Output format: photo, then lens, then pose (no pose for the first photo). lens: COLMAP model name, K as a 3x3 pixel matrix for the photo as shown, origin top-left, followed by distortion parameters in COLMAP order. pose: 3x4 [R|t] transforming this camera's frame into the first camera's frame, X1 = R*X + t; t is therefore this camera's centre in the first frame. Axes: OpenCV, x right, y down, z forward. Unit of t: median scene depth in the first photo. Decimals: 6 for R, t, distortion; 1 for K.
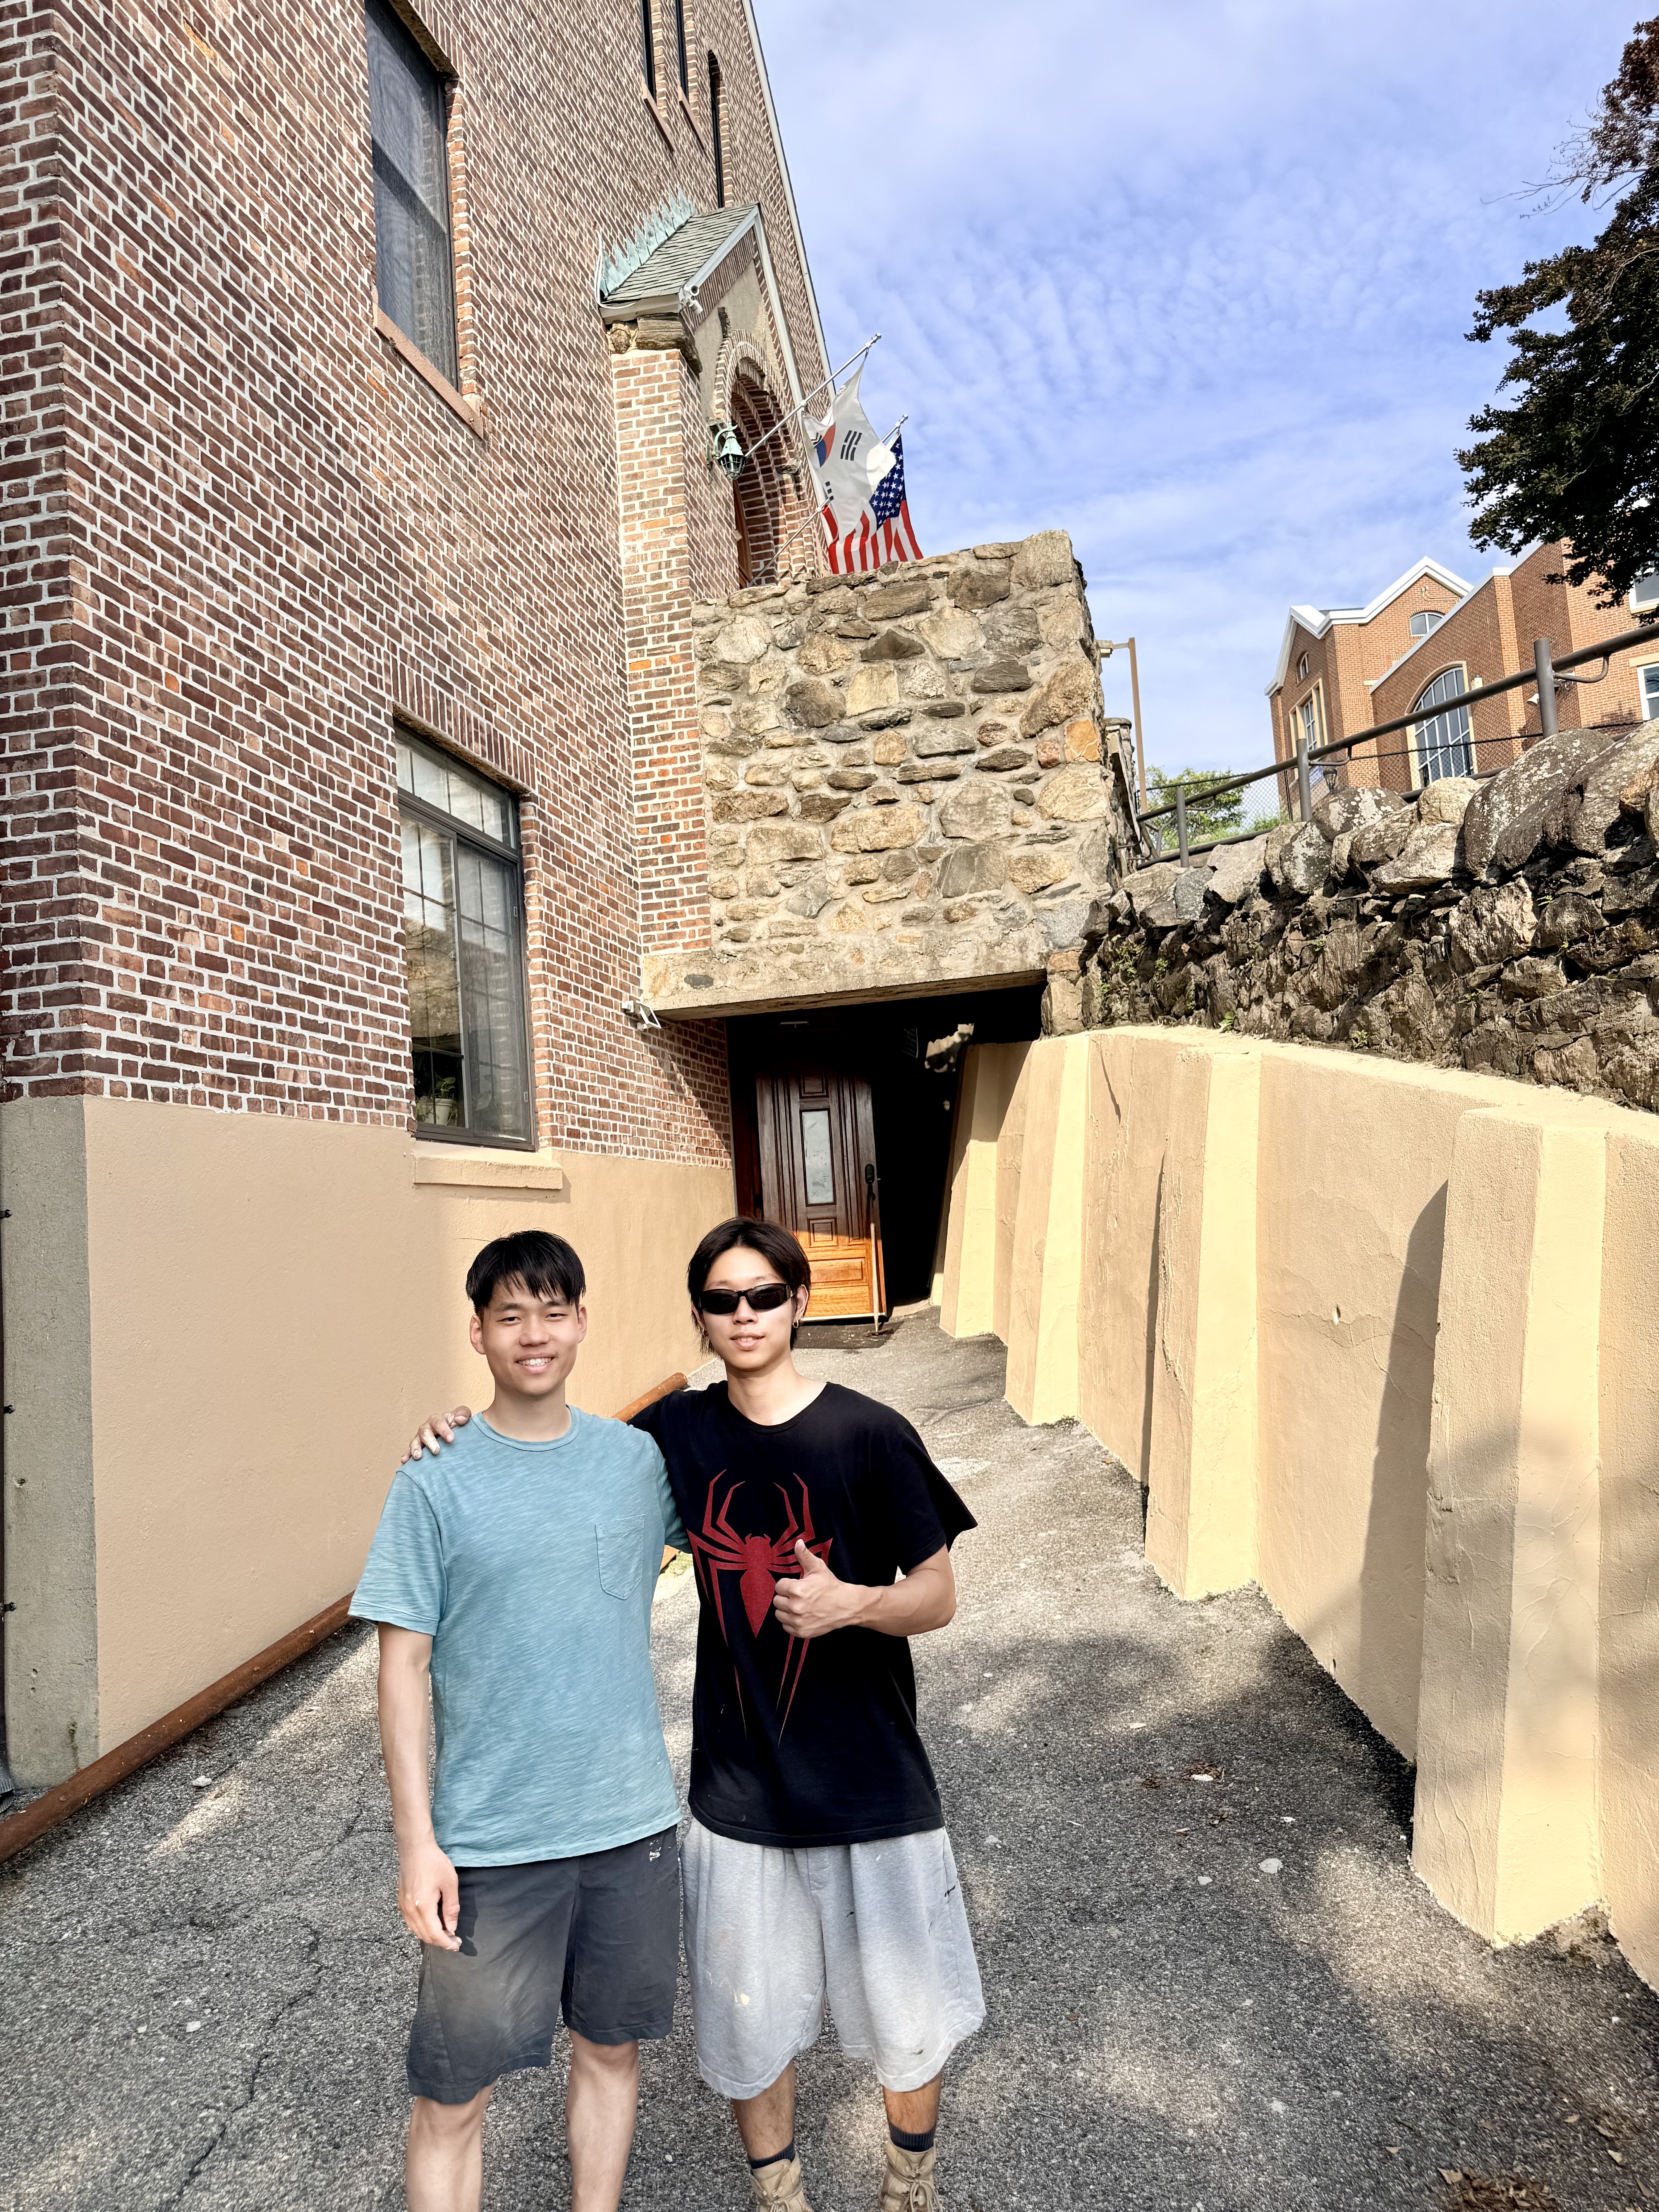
lens RADIAL K [[1366.4, 0, 829.5], [0, 1366.4, 1106.0], [0, 0, 1]] dist [0.133328, -0.144903]
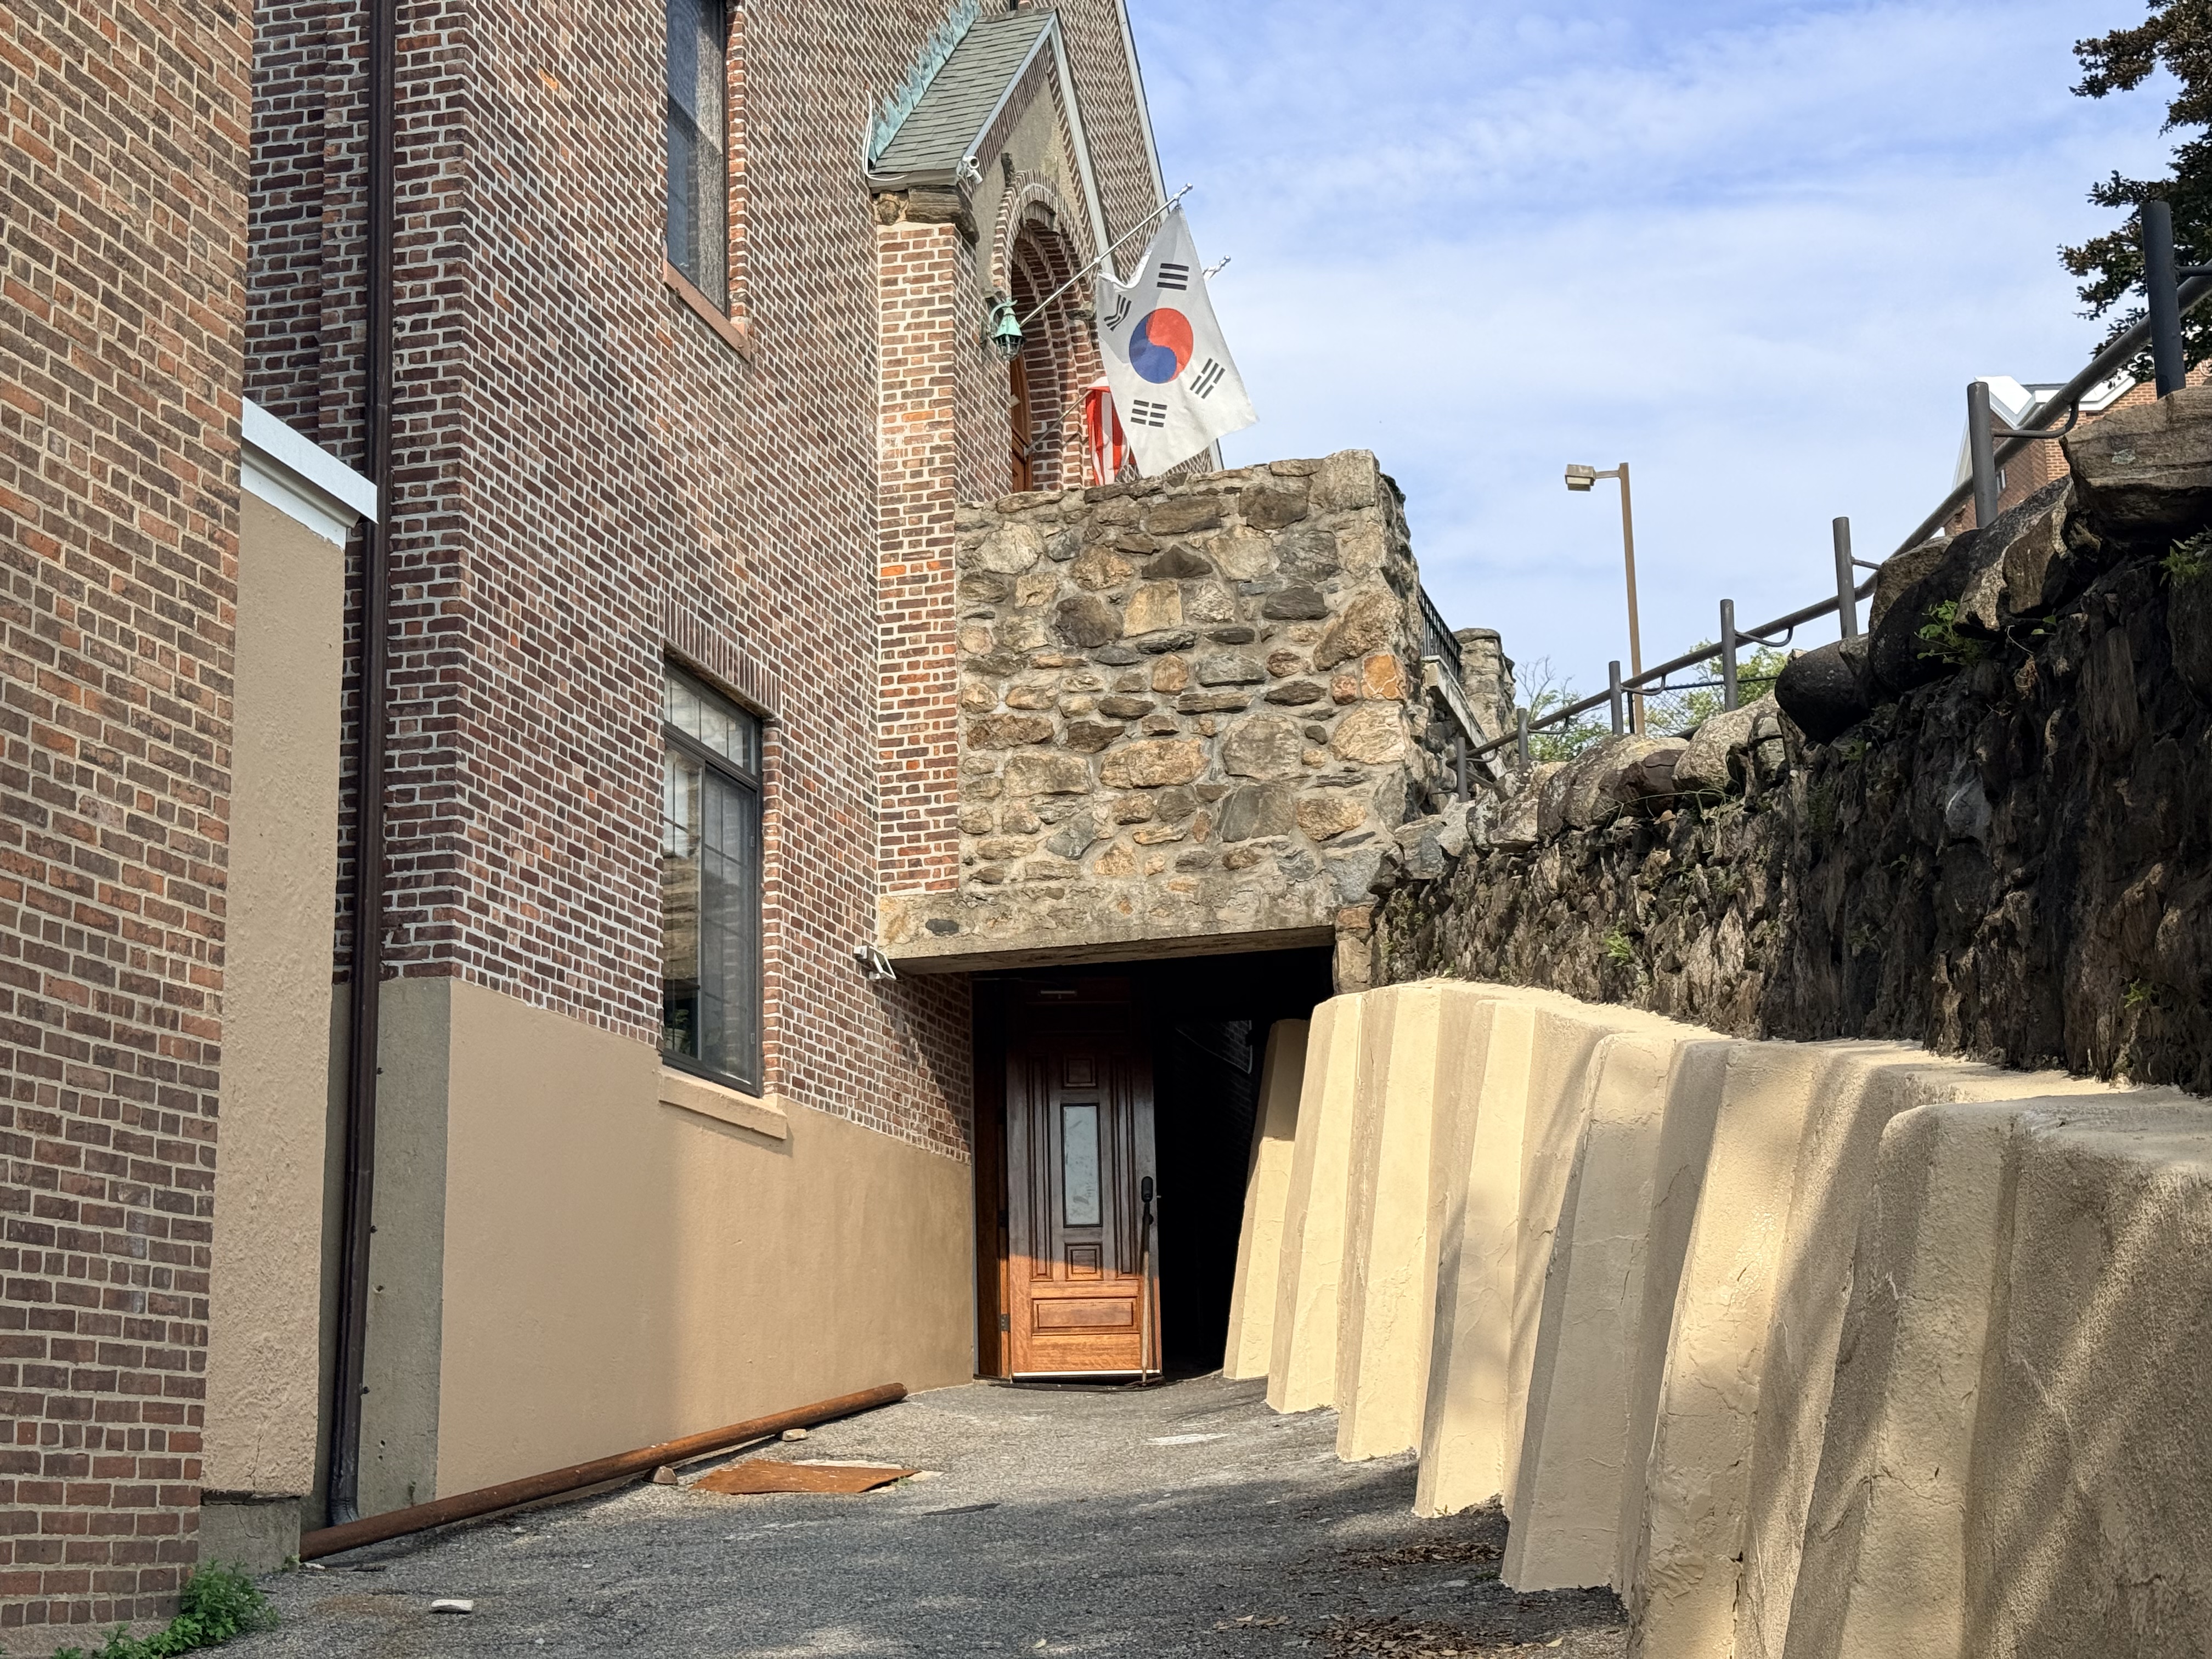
lens RADIAL K [[3052.4, 0, 1116.3], [0, 3052.4, 959.7], [0, 0, 1]] dist [-0.138887, 4.560115]
pose [[0.998846, 0.036148, -0.031633, 0.083650], [-0.039426, 0.993146, -0.110034, 0.150150], [0.027439, 0.111154, 0.993424, -0.997130]]
